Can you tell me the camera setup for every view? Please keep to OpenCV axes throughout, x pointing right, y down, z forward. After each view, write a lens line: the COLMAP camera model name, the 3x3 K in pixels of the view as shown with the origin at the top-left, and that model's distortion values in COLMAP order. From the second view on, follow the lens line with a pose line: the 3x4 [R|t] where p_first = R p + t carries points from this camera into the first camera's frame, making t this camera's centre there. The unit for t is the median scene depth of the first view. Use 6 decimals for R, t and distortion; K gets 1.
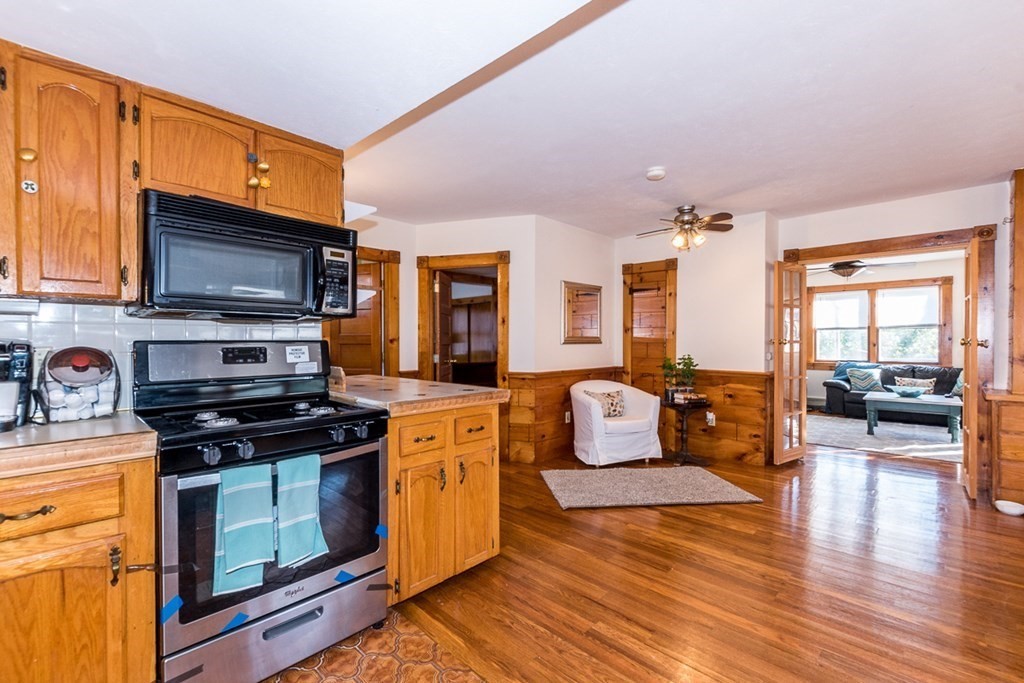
lens RADIAL K [[445.7, 0, 518.4], [0, 445.7, 344.3], [0, 0, 1]] dist [0.006079, -0.003312]
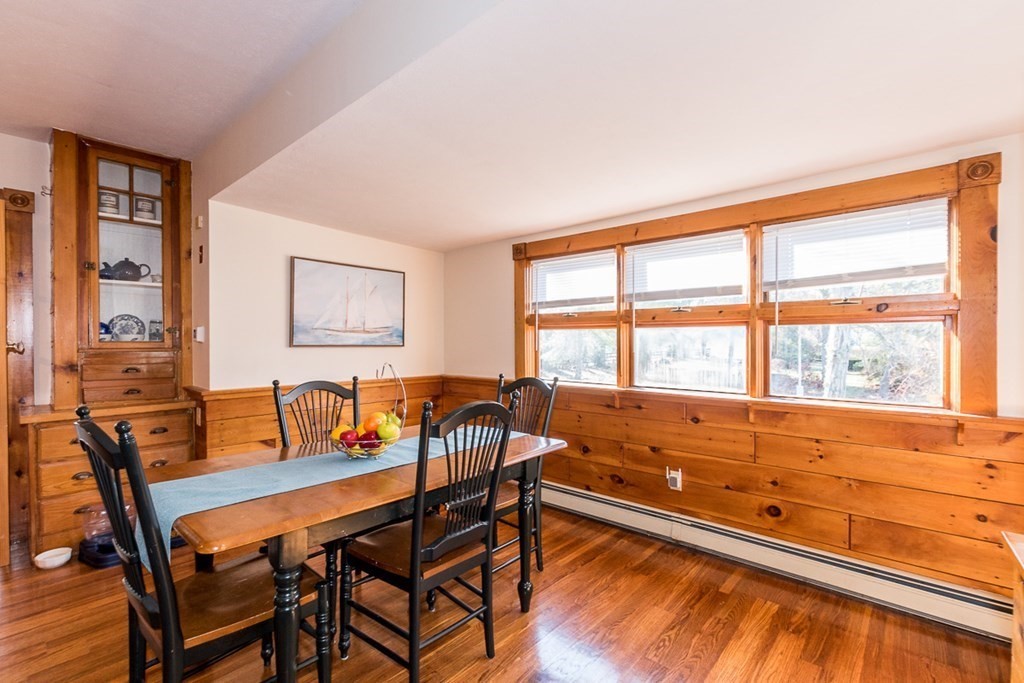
lens RADIAL K [[445.7, 0, 518.0], [0, 445.7, 341.9], [0, 0, 1]] dist [0.006079, -0.003312]
pose [[-0.033624, -0.008992, 0.999394, 0.289191], [0.010312, 0.999903, 0.009344, -0.009712], [-0.999381, 0.010620, -0.033528, 0.206206]]
